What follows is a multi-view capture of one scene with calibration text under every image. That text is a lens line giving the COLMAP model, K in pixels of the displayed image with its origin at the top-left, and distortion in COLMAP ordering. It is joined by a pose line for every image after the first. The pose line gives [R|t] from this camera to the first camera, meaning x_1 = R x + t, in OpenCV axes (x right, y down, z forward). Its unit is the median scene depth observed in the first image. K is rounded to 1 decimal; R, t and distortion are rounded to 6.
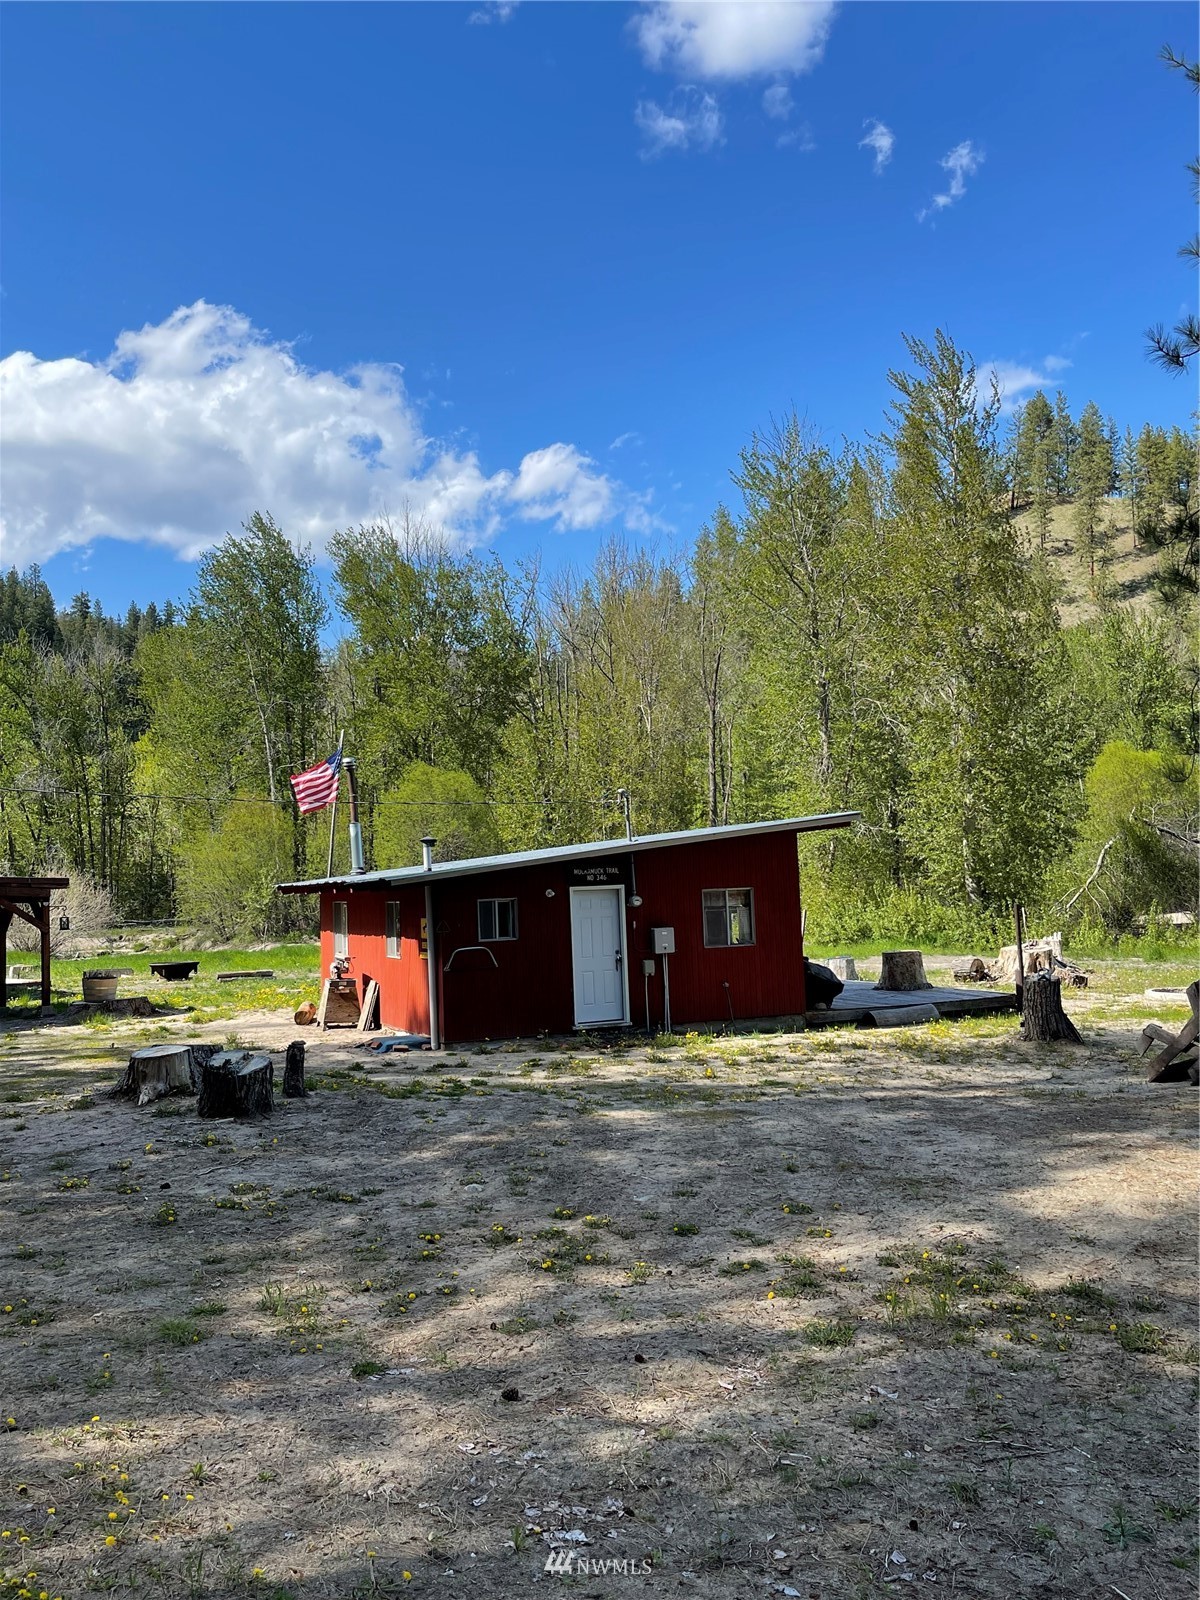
lens RADIAL K [[1350.9, 0, 600.0], [0, 1350.9, 800.0], [0, 0, 1]] dist [0.008791, -0.000160]
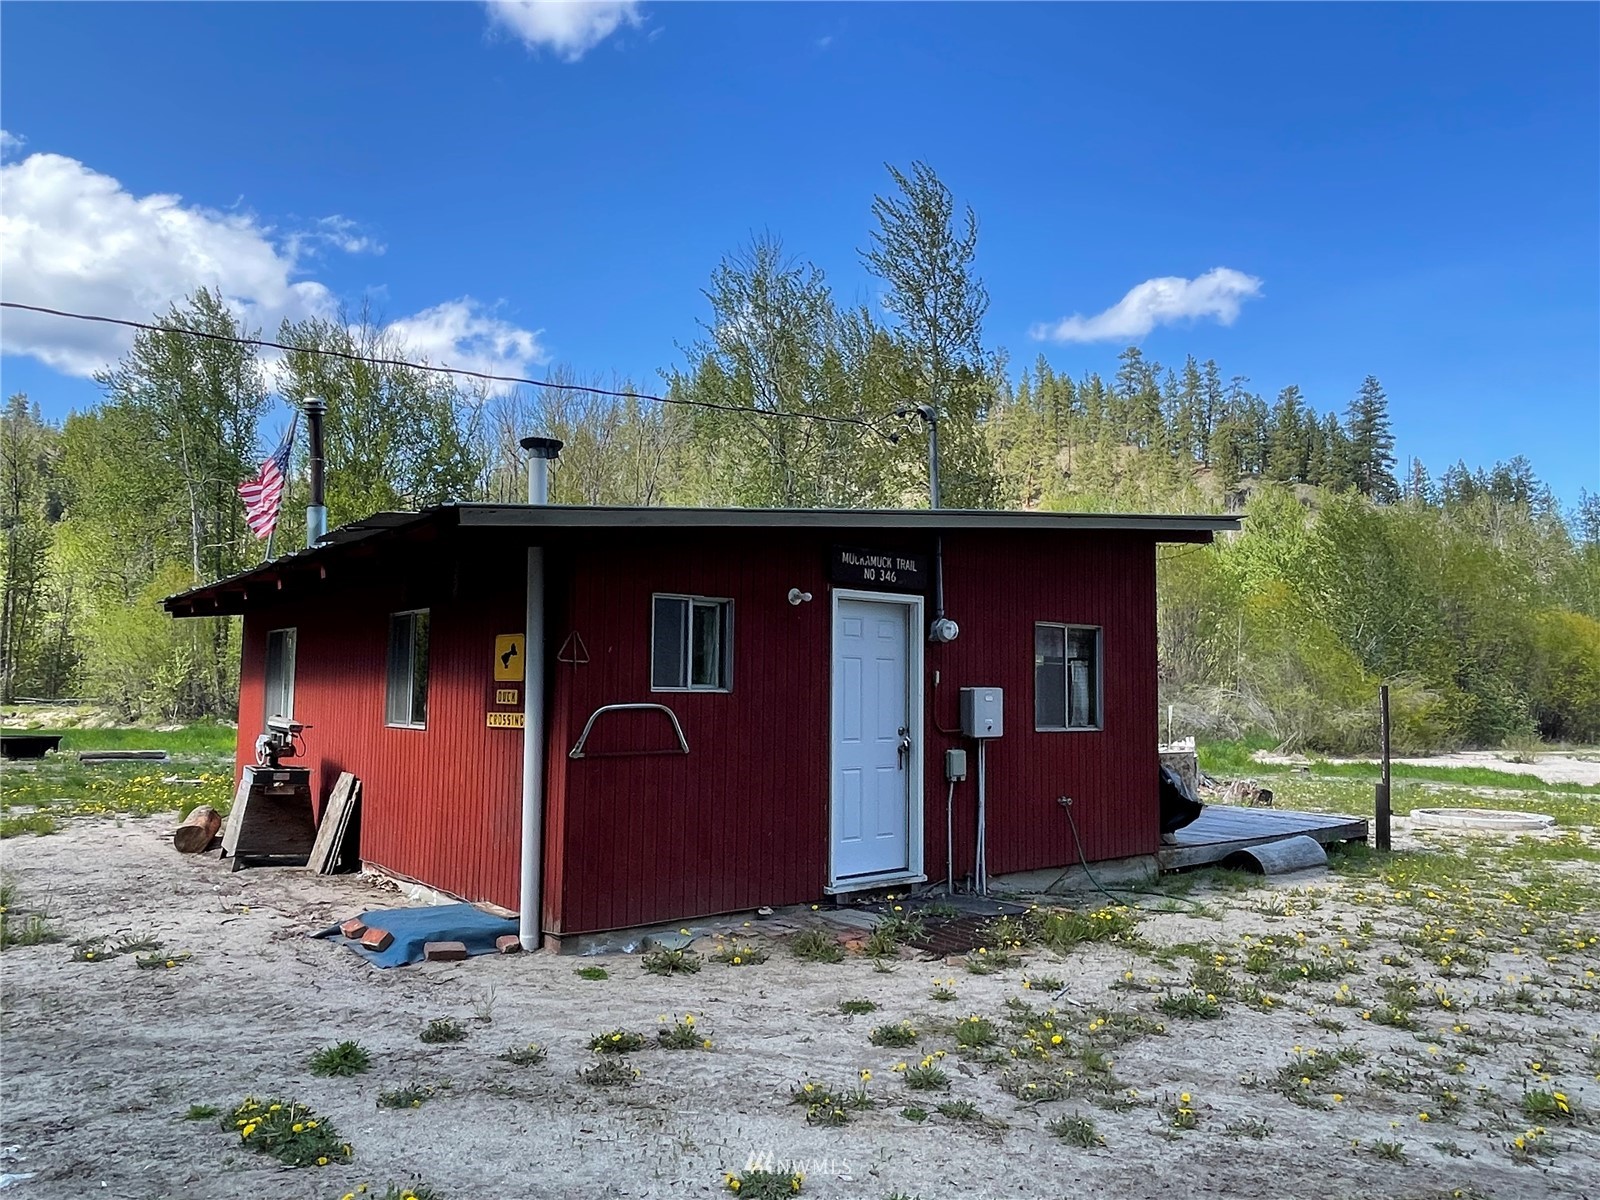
lens RADIAL K [[1082.7, 0, 800.0], [0, 1082.7, 600.0], [0, 0, 1]] dist [-0.006900, -0.005043]
pose [[0.961642, 0.071514, 0.264822, -0.111328], [-0.063708, 0.997246, -0.037959, 0.069911], [-0.266807, 0.019632, 0.963550, 0.534686]]
